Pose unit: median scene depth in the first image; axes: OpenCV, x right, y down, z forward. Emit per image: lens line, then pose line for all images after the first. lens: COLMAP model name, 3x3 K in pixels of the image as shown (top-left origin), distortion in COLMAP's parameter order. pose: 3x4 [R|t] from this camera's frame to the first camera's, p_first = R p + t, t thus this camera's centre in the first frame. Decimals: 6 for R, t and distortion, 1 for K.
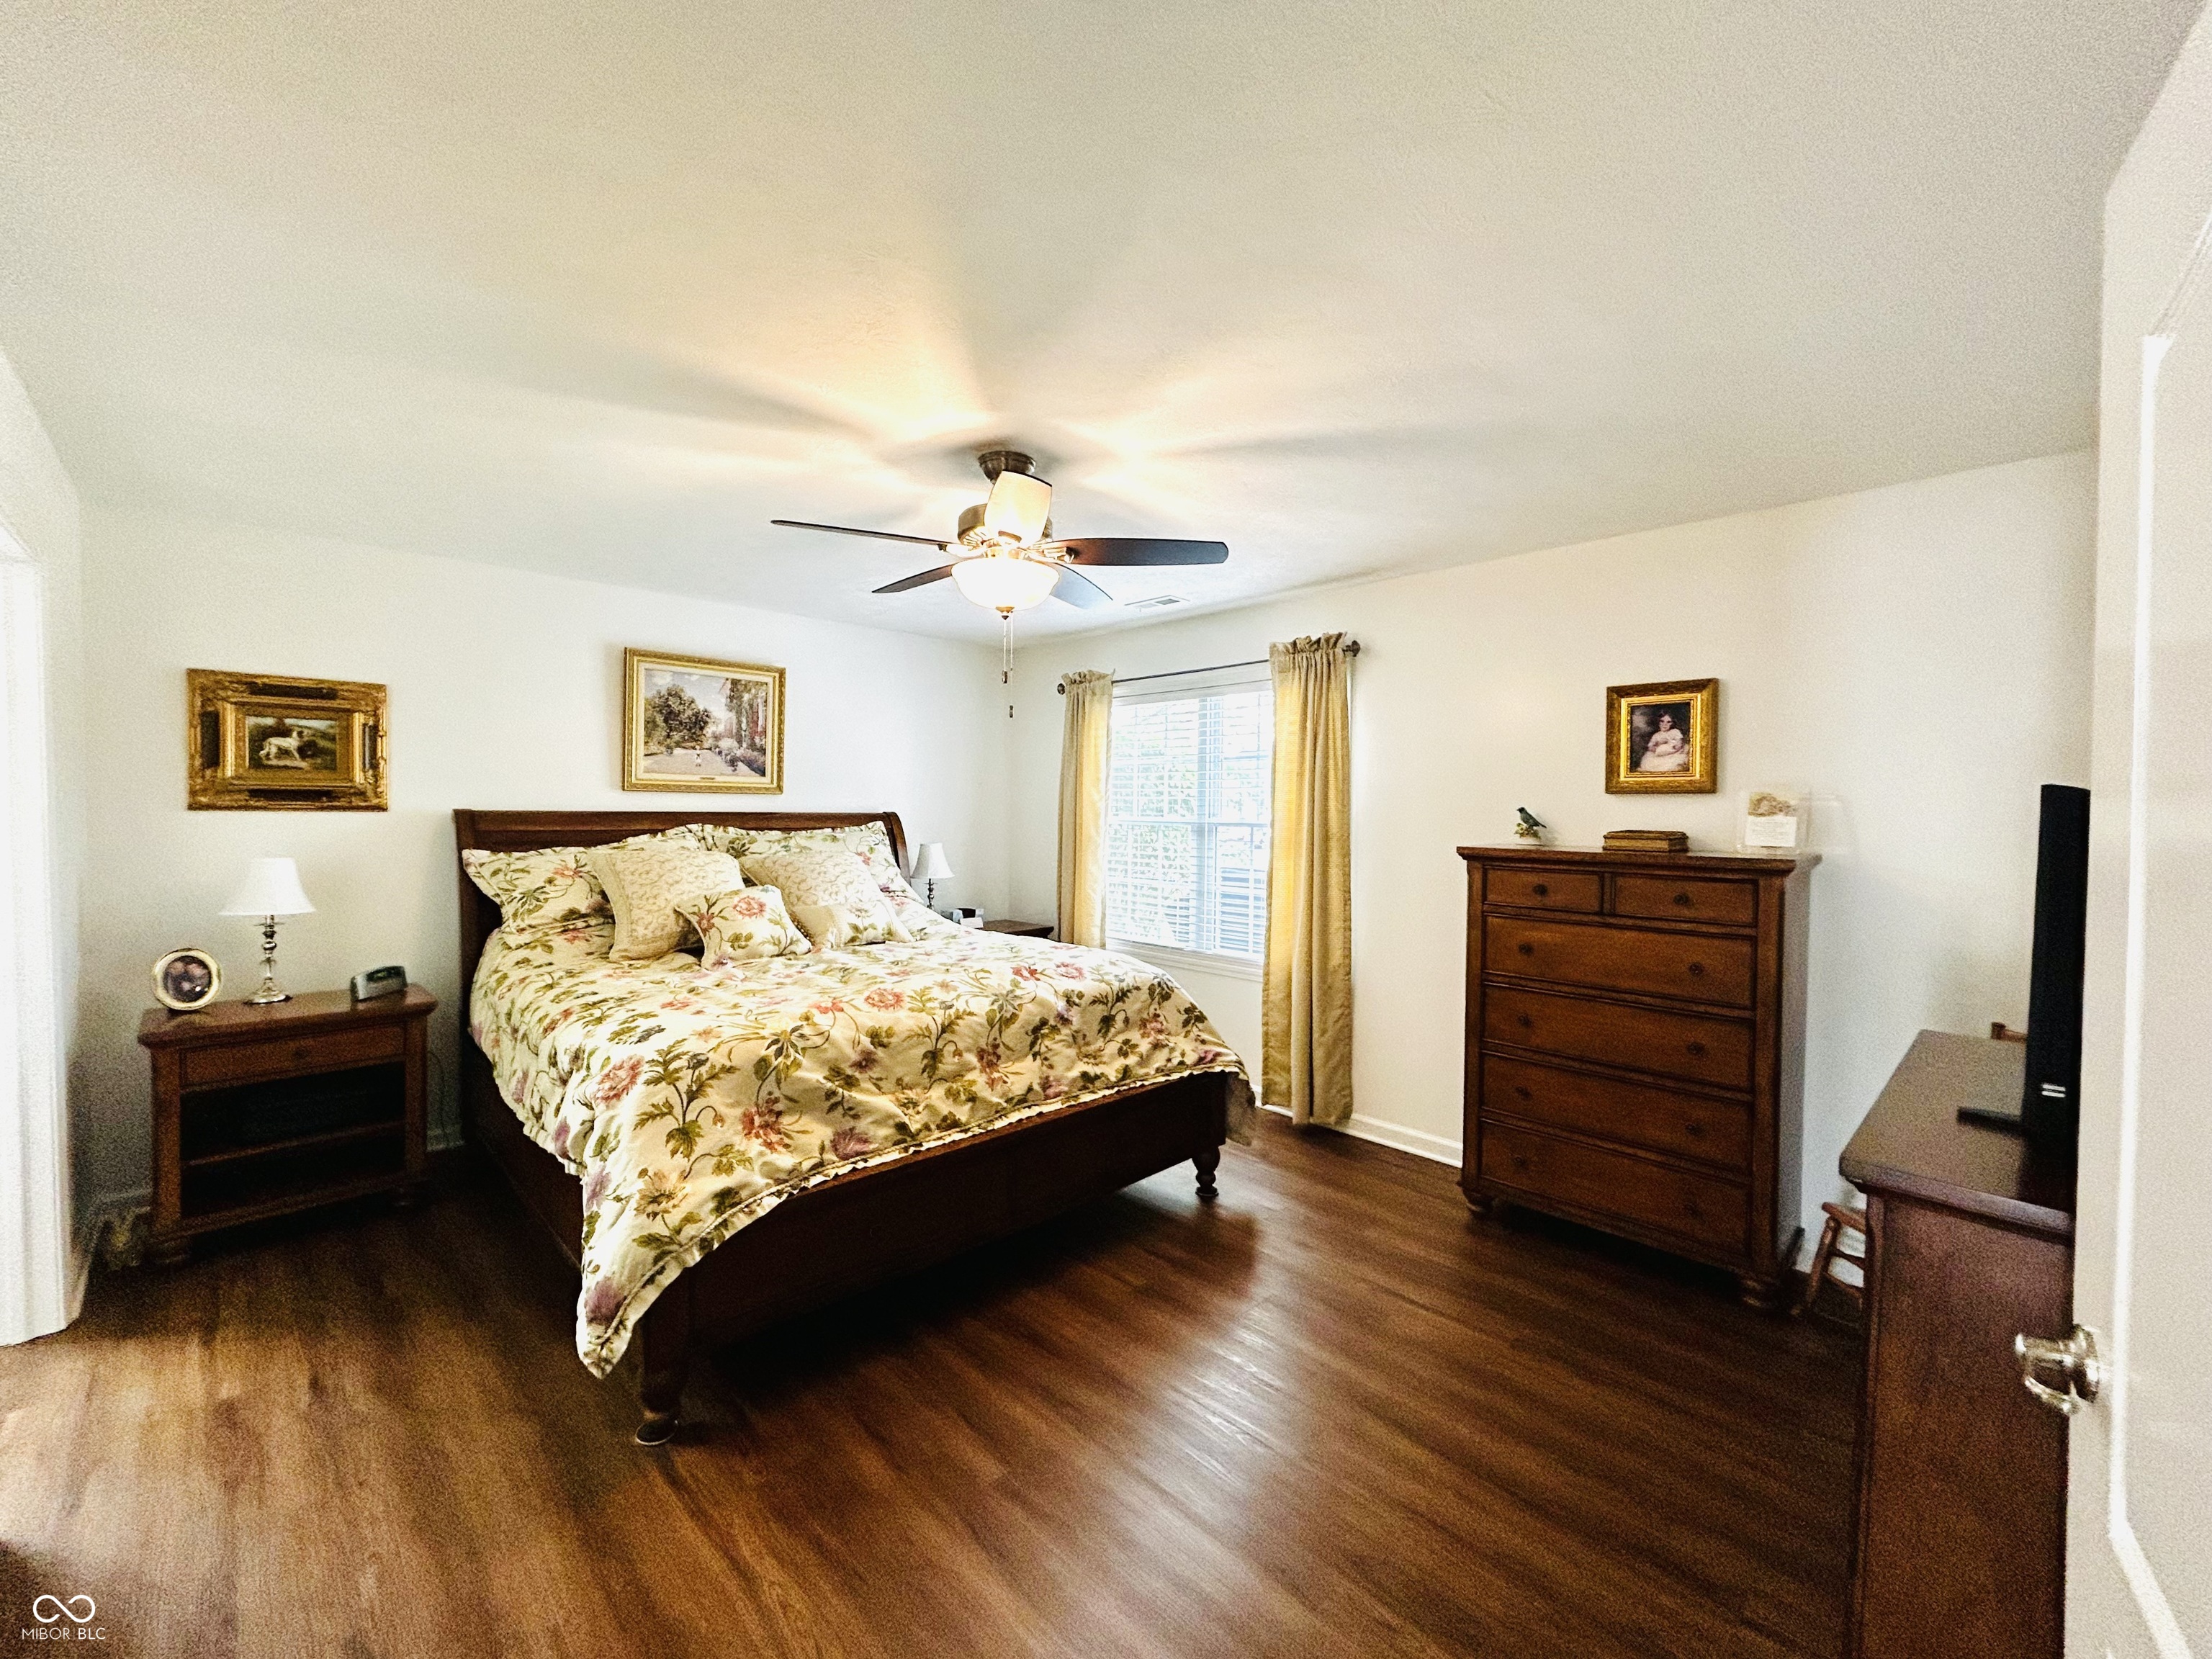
lens RADIAL K [[890.4, 0, 1105.7], [0, 890.4, 824.2], [0, 0, 1]] dist [0.002351, 0.000562]
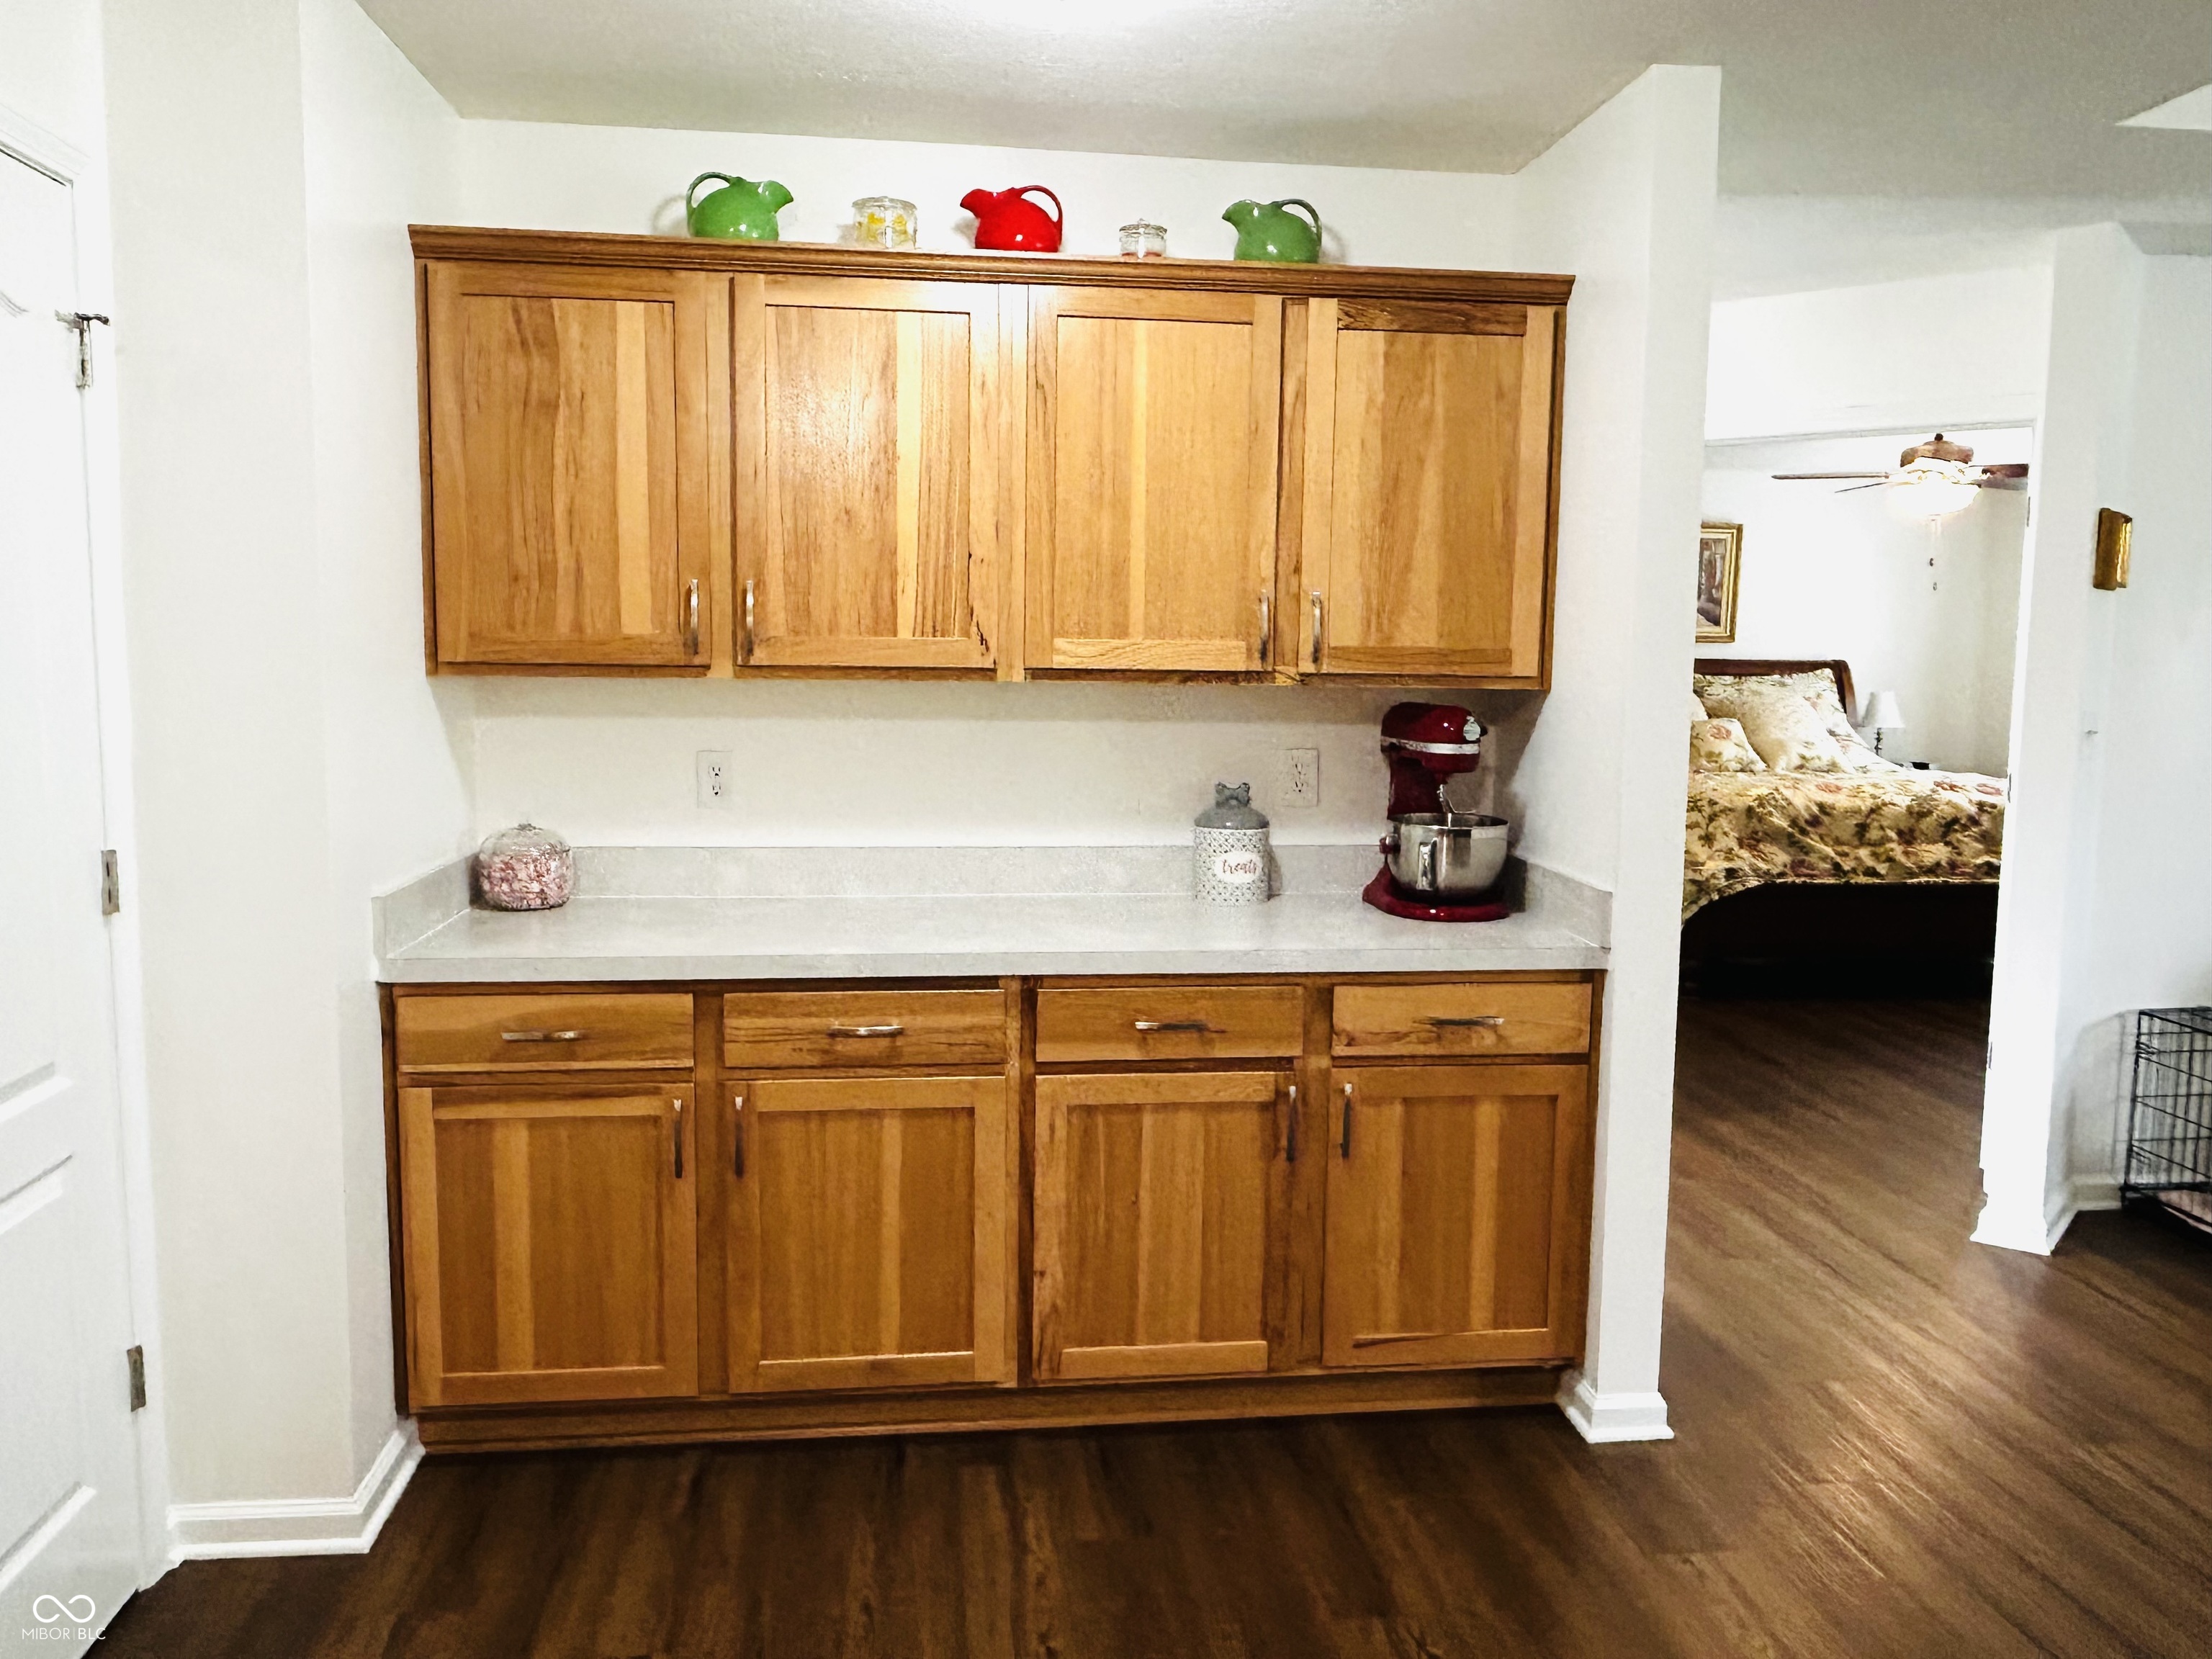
lens RADIAL K [[1641.5, 0, 1105.9], [0, 1641.5, 815.5], [0, 0, 1]] dist [-0.001656, -0.011059]
pose [[0.792728, 0.063973, -0.606210, 0.368746], [-0.016928, 0.996405, 0.083014, 0.033929], [0.609341, -0.055545, 0.790960, -1.534589]]
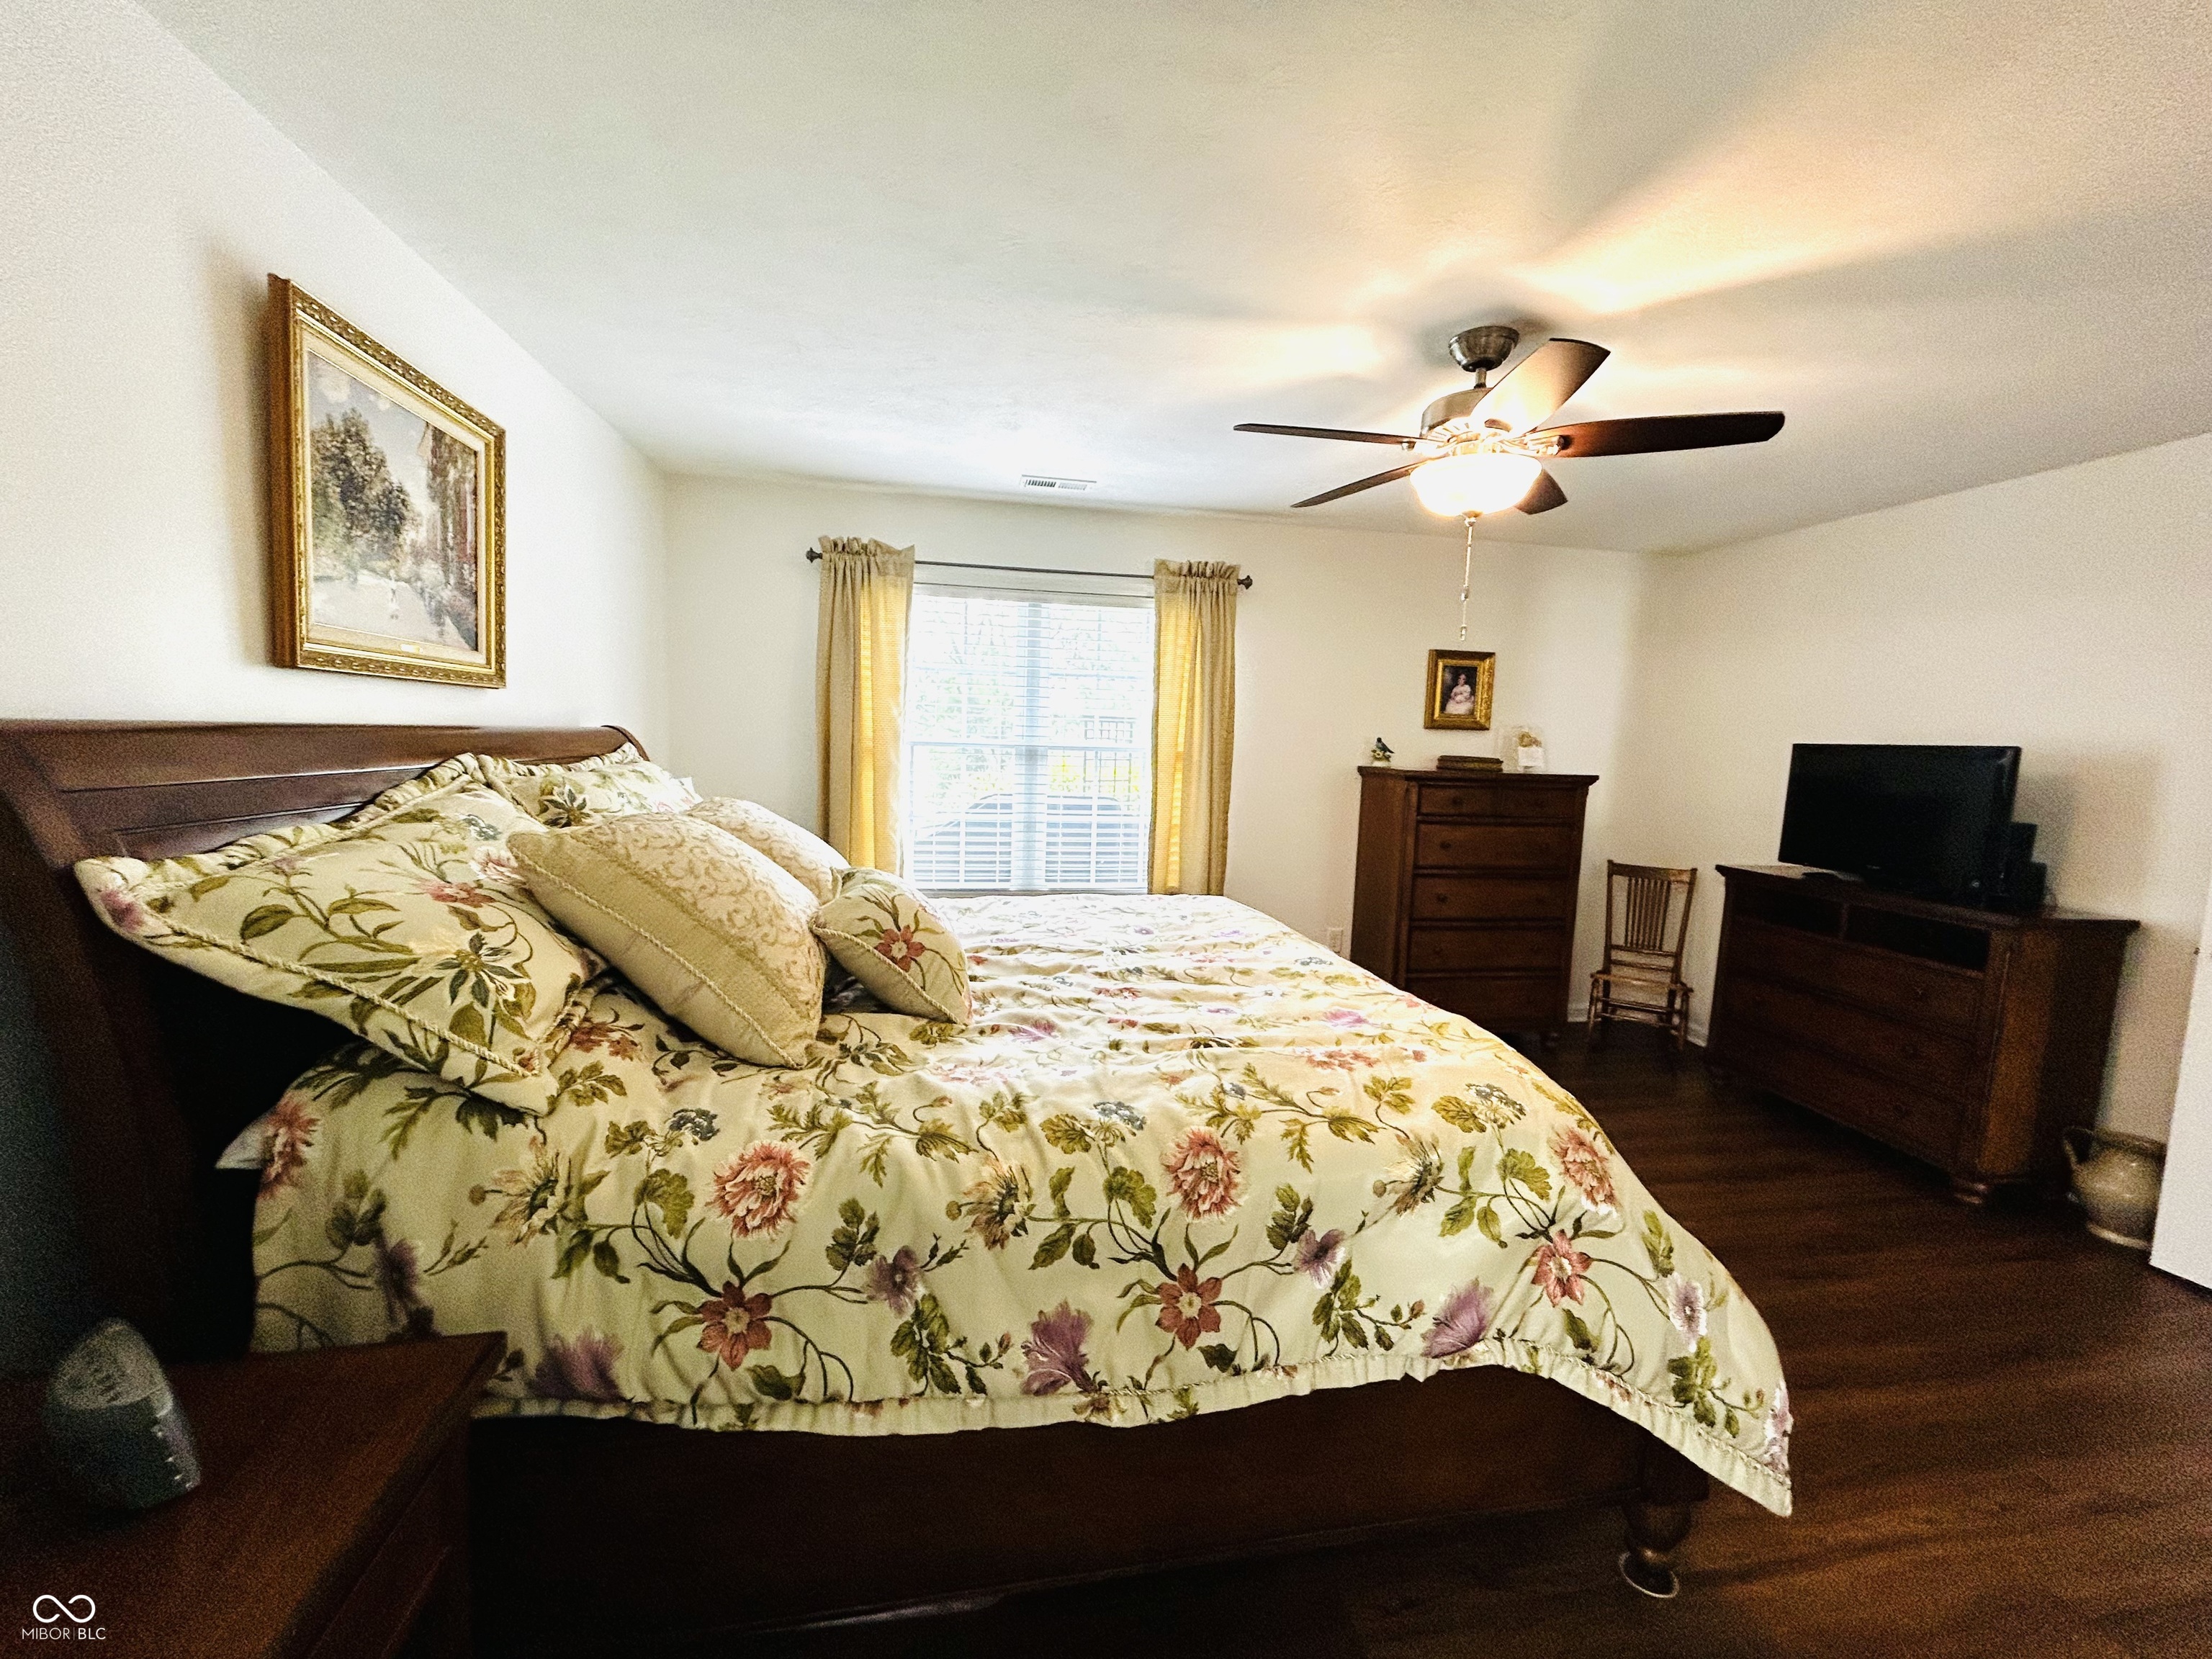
lens RADIAL K [[890.4, 0, 1107.7], [0, 890.4, 821.9], [0, 0, 1]] dist [0.002351, 0.000562]
pose [[0.561857, -0.072695, 0.824034, -0.865544], [-0.010819, 0.995400, 0.095190, -0.016363], [-0.827164, -0.062398, 0.558486, 0.645255]]
